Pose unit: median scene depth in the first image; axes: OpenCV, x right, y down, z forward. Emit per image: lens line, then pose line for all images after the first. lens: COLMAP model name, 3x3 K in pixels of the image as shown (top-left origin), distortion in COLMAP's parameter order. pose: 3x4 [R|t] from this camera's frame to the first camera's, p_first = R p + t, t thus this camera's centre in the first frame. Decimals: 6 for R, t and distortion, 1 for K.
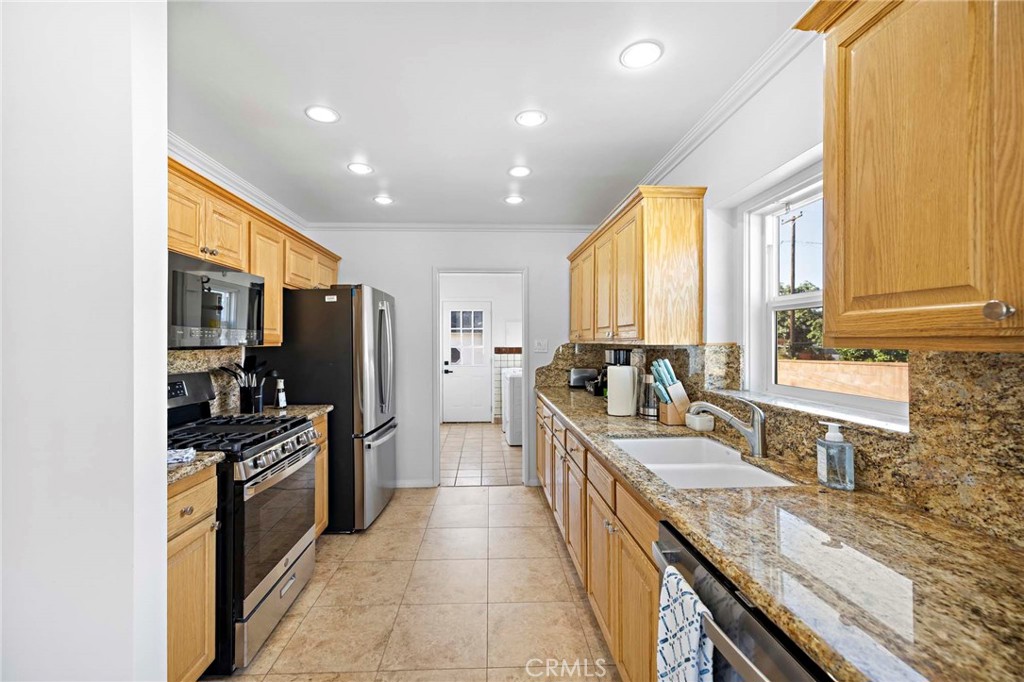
lens RADIAL K [[432.7, 0, 498.6], [0, 432.7, 341.7], [0, 0, 1]] dist [-0.003072, 0.000387]
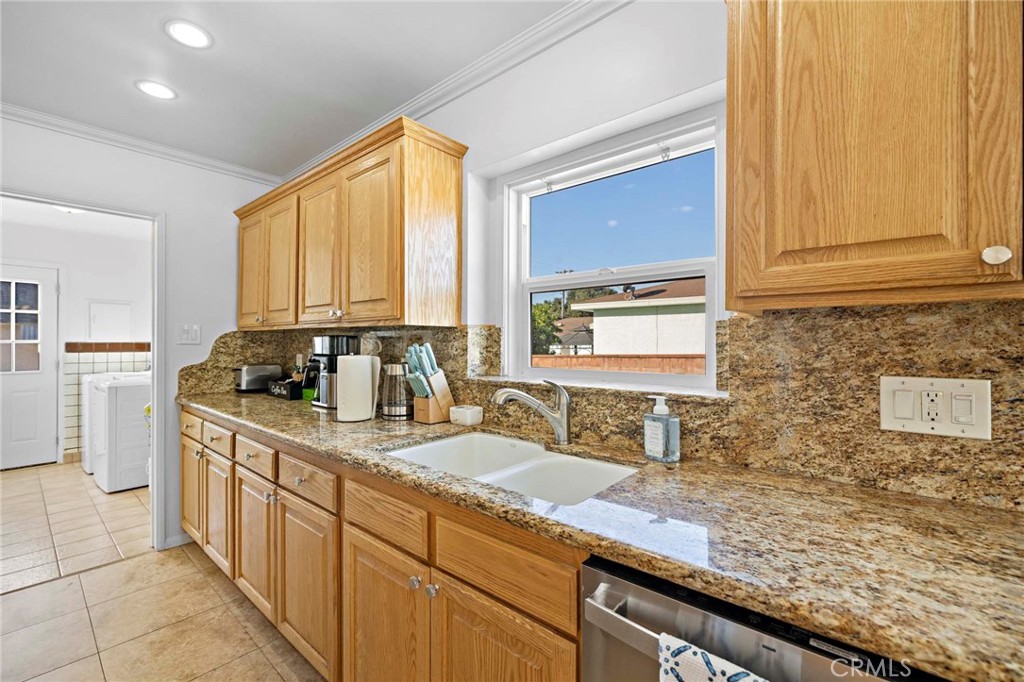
lens RADIAL K [[432.7, 0, 498.6], [0, 432.7, 341.7], [0, 0, 1]] dist [-0.003072, 0.000387]
pose [[0.684976, 0.004374, 0.728552, -0.213913], [-0.002416, 0.999990, -0.003733, 0.077262], [-0.728561, 0.000797, 0.684980, 0.659086]]
